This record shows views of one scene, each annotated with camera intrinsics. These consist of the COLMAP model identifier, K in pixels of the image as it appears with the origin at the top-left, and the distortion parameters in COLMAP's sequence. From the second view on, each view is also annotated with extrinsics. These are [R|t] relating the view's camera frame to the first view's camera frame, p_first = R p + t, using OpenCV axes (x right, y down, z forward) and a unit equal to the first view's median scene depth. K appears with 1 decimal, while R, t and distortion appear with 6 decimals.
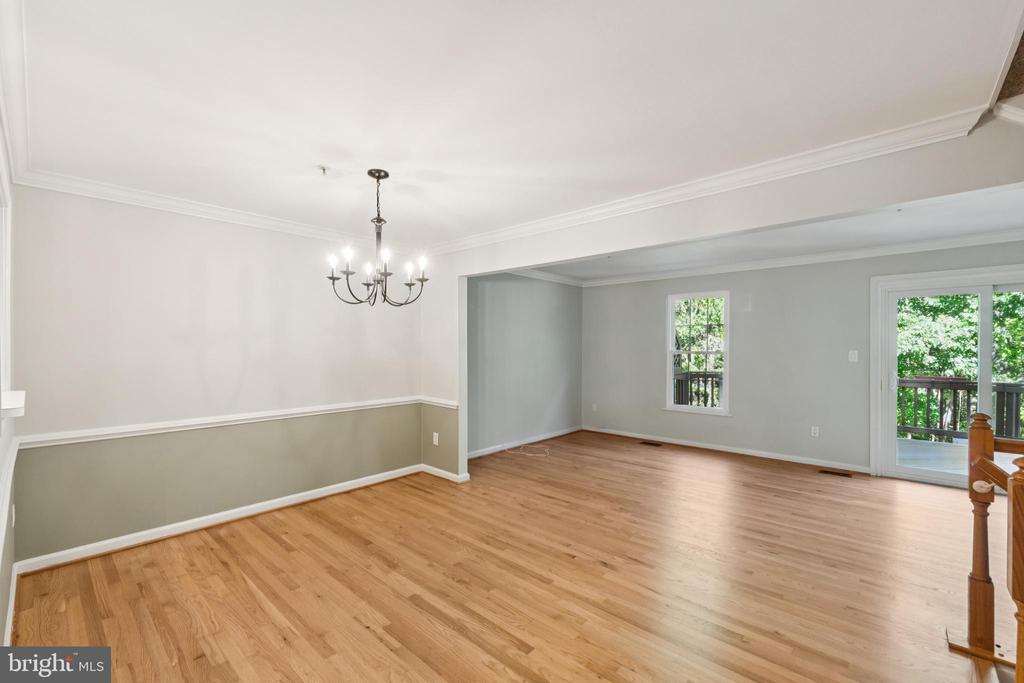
lens RADIAL K [[435.2, 0, 515.1], [0, 435.2, 345.0], [0, 0, 1]] dist [-0.001469, -0.000078]
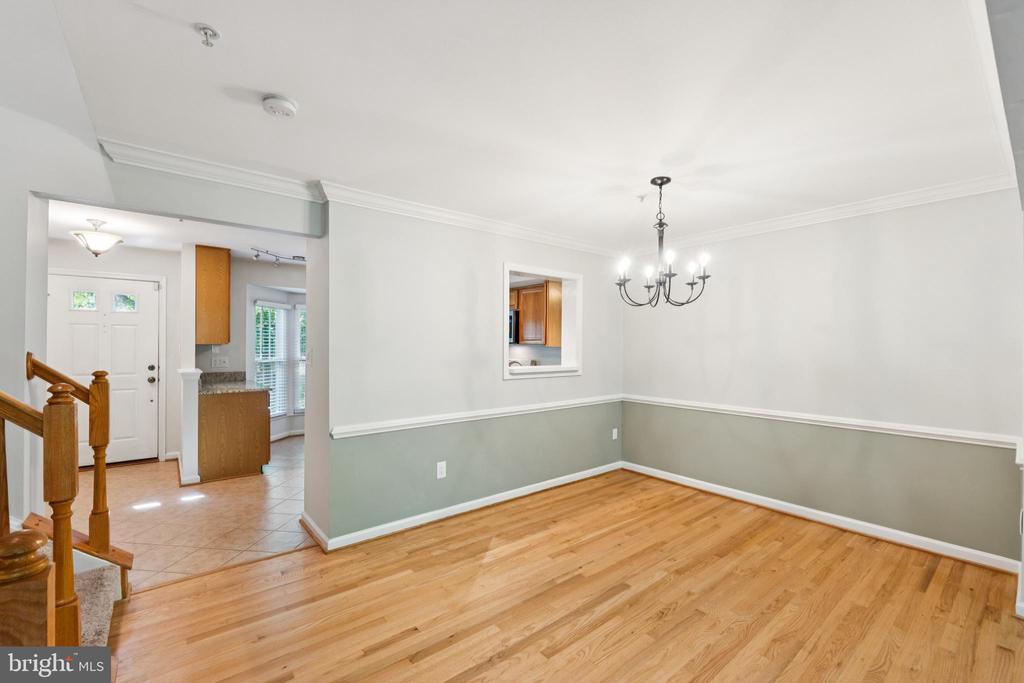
lens RADIAL K [[435.2, 0, 515.1], [0, 435.2, 345.0], [0, 0, 1]] dist [-0.001469, -0.000078]
pose [[-0.149125, 0.000756, -0.988818, 0.721086], [-0.004060, 0.999991, 0.001377, -0.000510], [0.988810, 0.004220, -0.149120, 0.763073]]
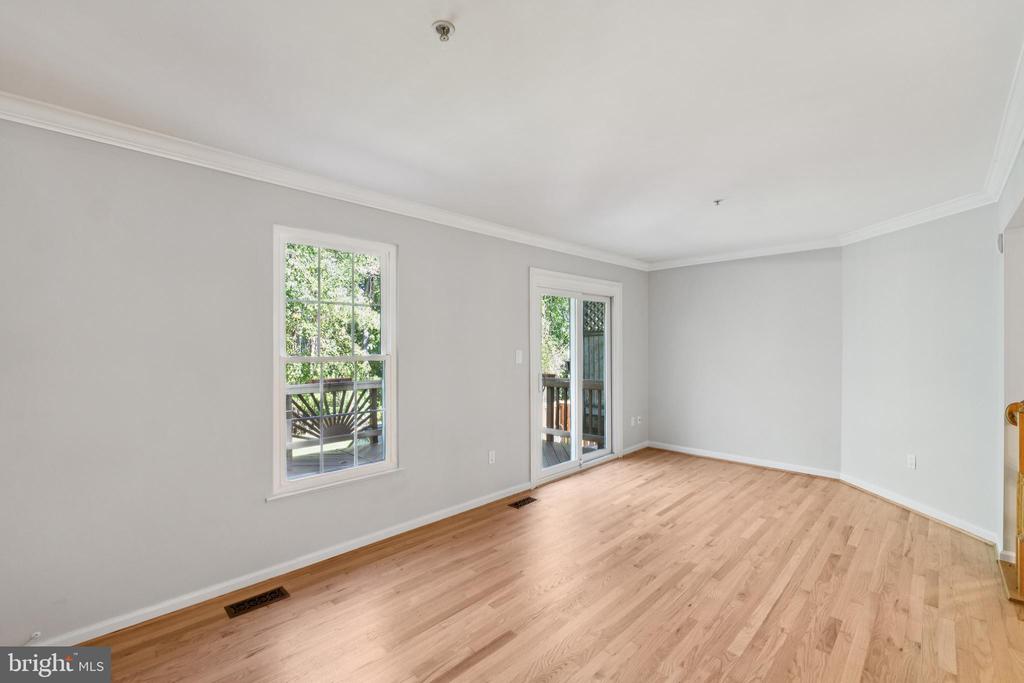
lens RADIAL K [[440.3, 0, 508.1], [0, 440.3, 337.6], [0, 0, 1]] dist [0.000575, 0.000015]
pose [[0.037185, 0.014937, 0.999197, -0.140040], [0.000209, 0.999888, -0.014955, 0.001342], [-0.999308, 0.000765, 0.037177, 1.692618]]
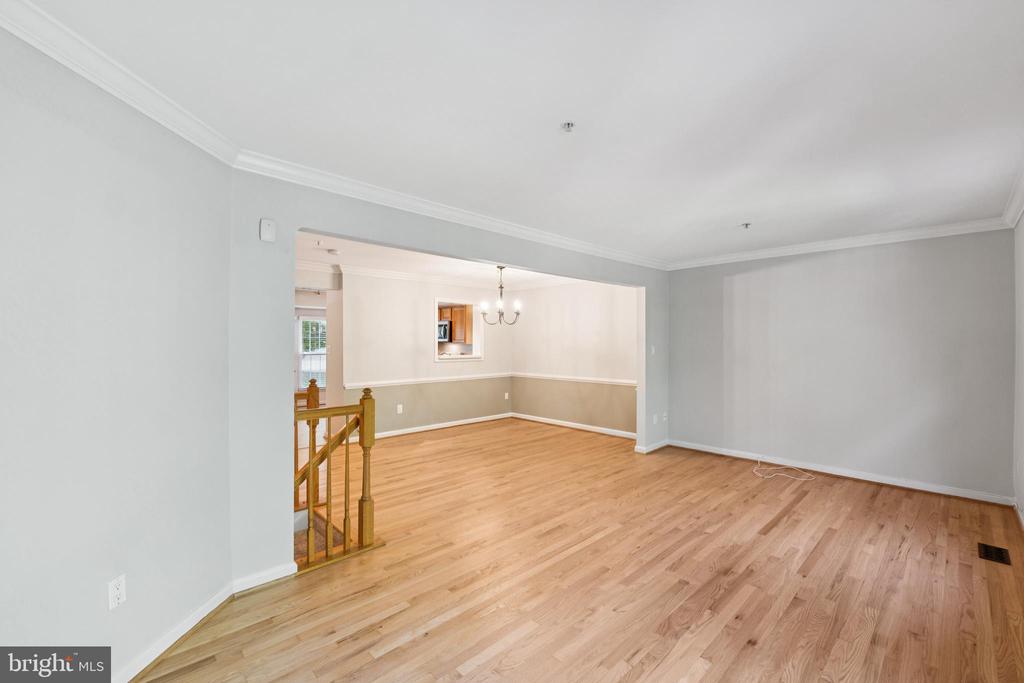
lens RADIAL K [[428.7, 0, 512.0], [0, 428.7, 341.5], [0, 0, 1]] dist [-0.001239, -0.000155]
pose [[-0.073794, -0.001970, -0.997272, 1.788127], [0.001499, 0.999997, -0.002087, -0.001428], [0.997272, -0.001649, -0.073791, 1.146573]]
